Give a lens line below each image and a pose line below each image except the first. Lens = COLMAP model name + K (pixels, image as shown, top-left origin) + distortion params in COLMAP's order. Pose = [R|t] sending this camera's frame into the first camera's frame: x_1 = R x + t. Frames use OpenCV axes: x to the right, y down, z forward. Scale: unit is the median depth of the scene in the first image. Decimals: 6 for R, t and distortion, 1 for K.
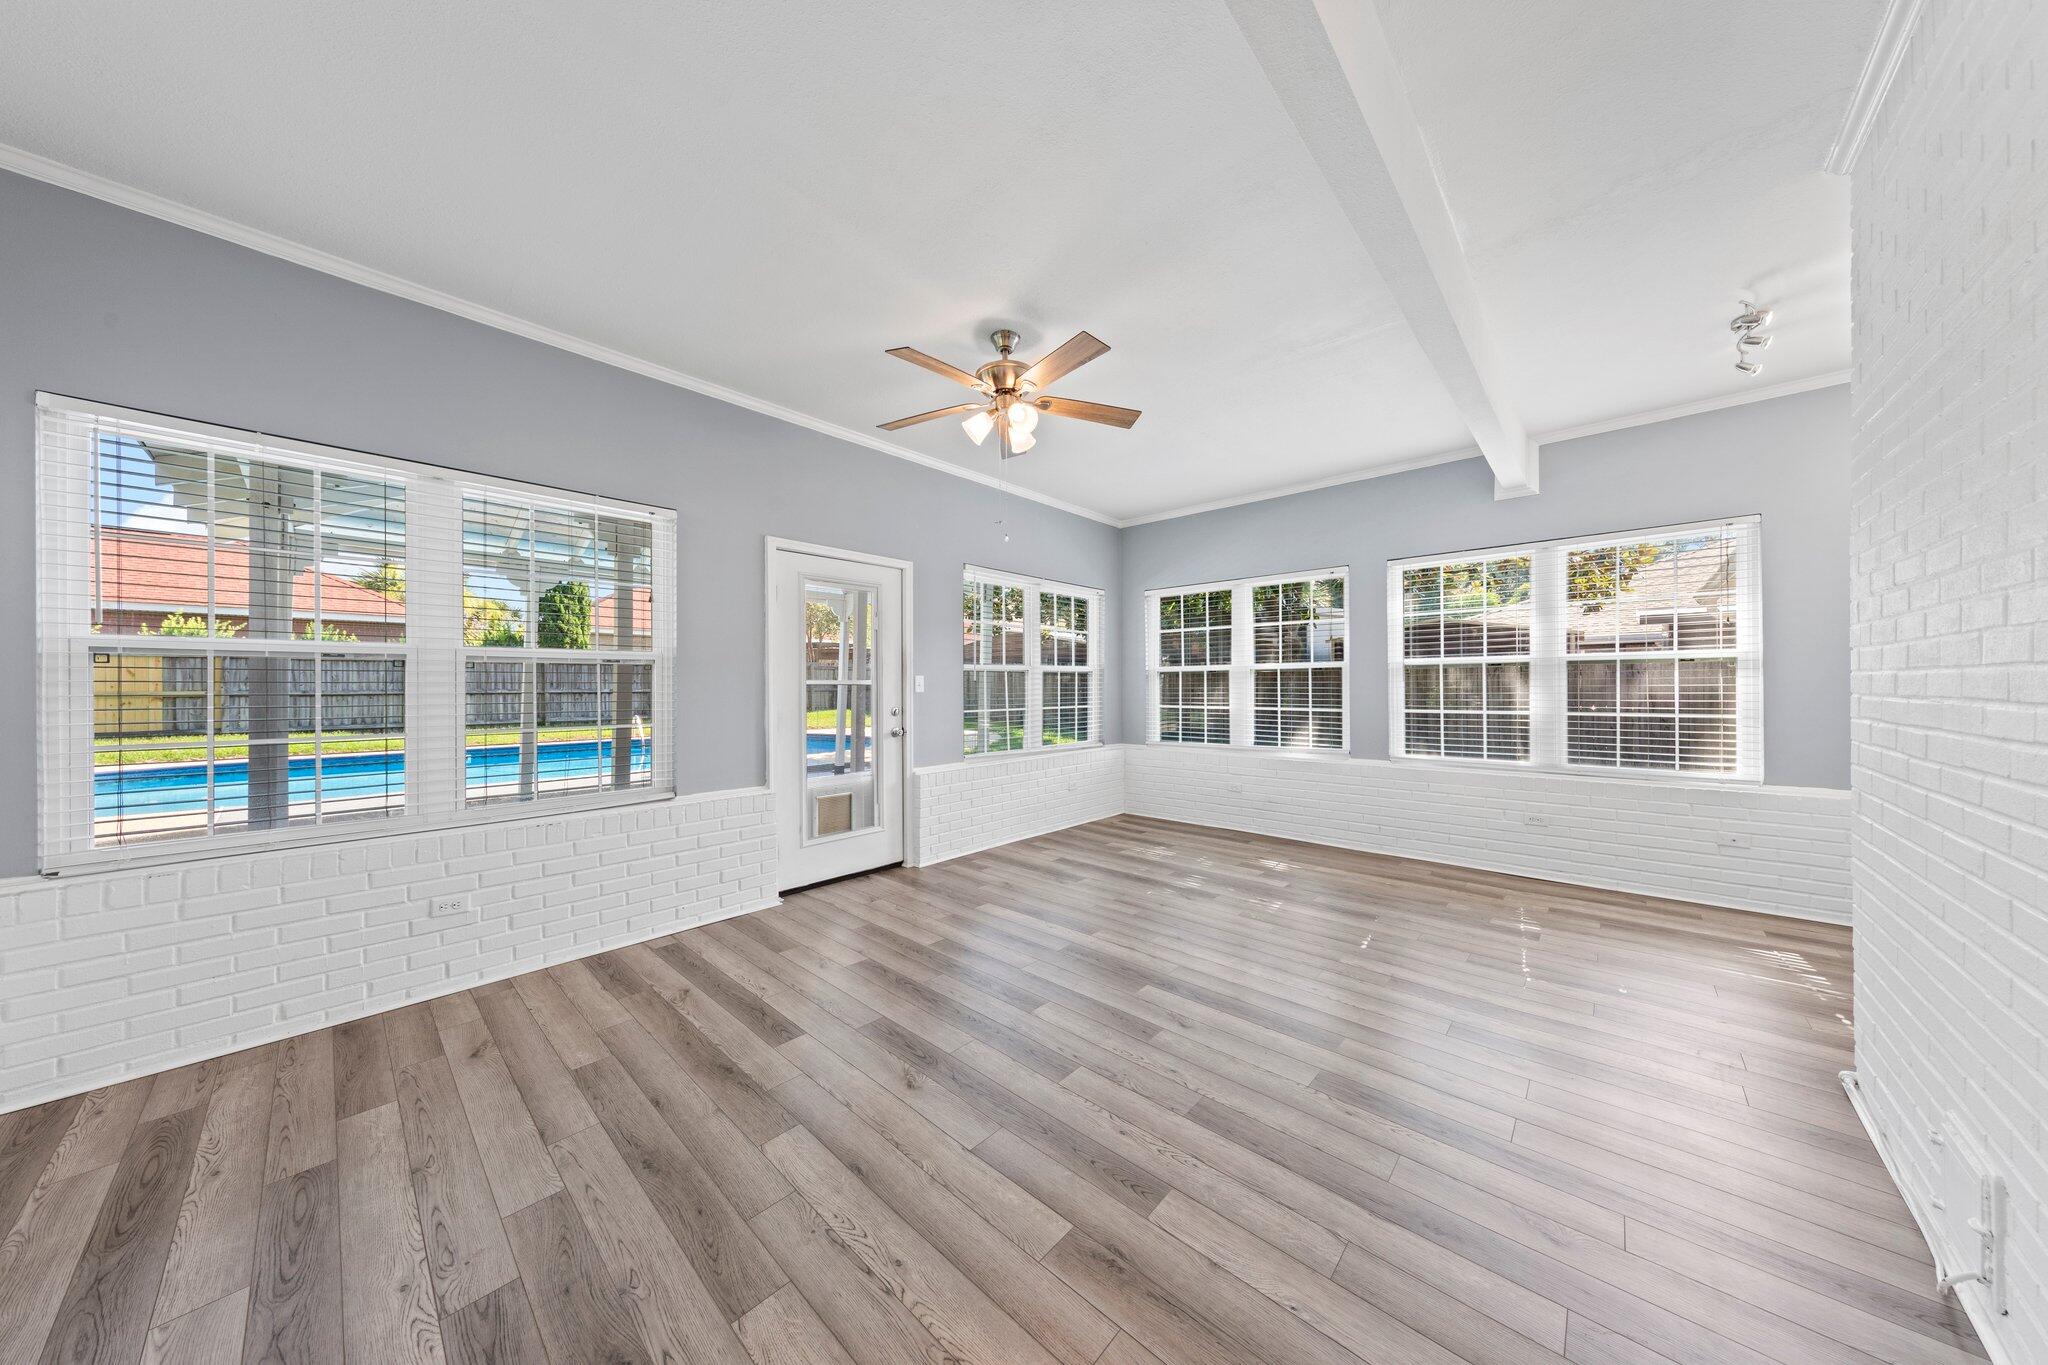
lens RADIAL K [[646.6, 0, 1029.0], [0, 646.6, 686.4], [0, 0, 1]] dist [0.009611, -0.001960]
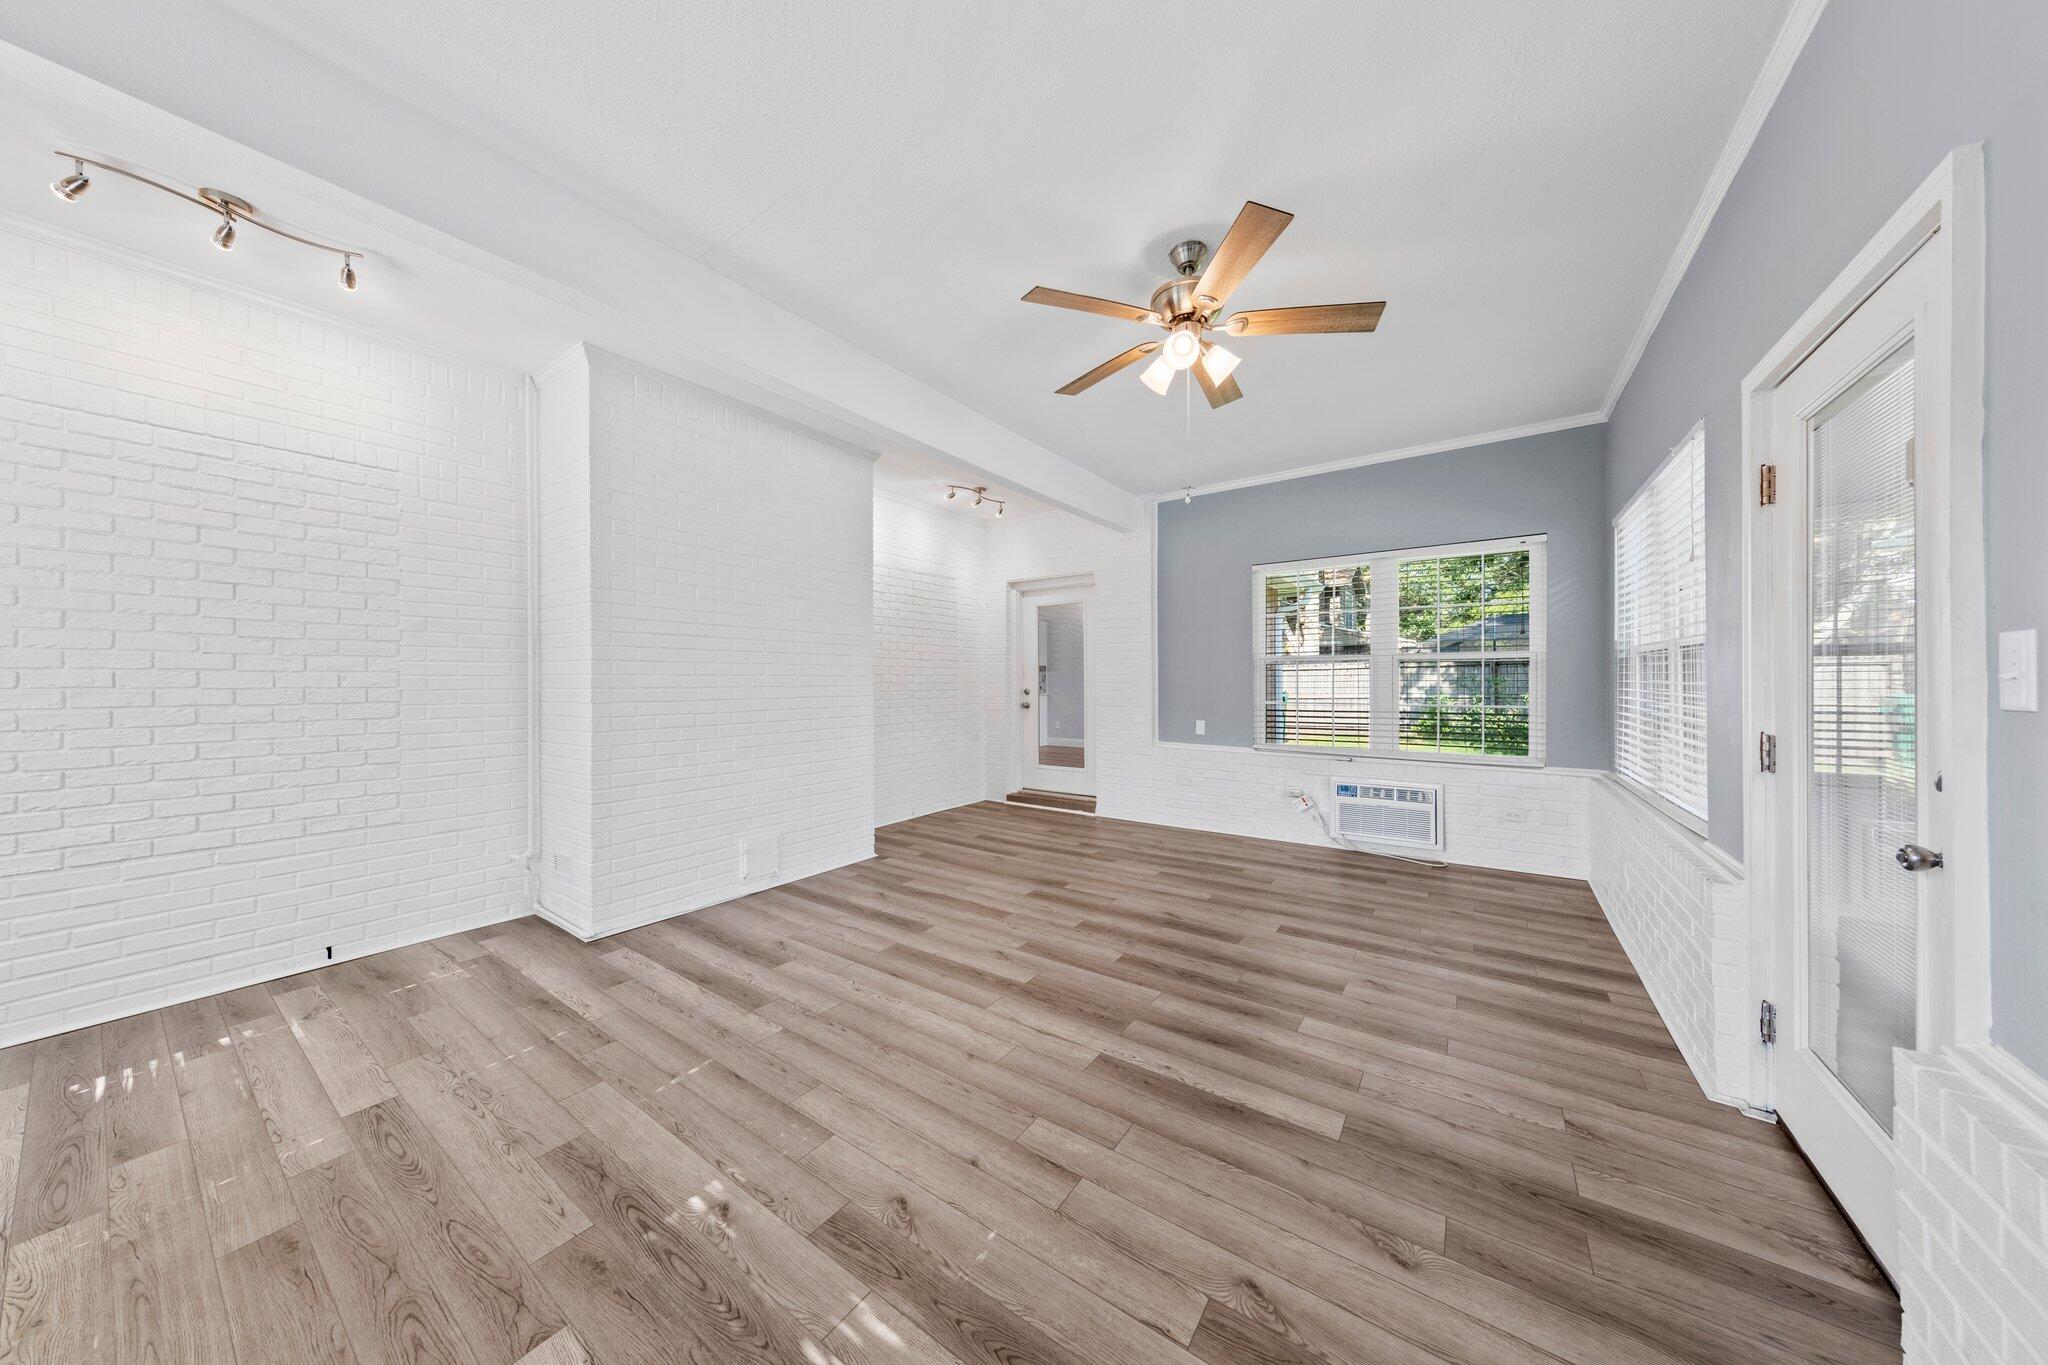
lens RADIAL K [[646.6, 0, 1029.0], [0, 646.6, 686.4], [0, 0, 1]] dist [0.009611, -0.001960]
pose [[-0.990637, 0.005337, -0.136417, 0.345119], [0.003716, 0.999920, 0.012129, -0.001996], [0.136471, 0.011508, -0.990577, 2.204381]]
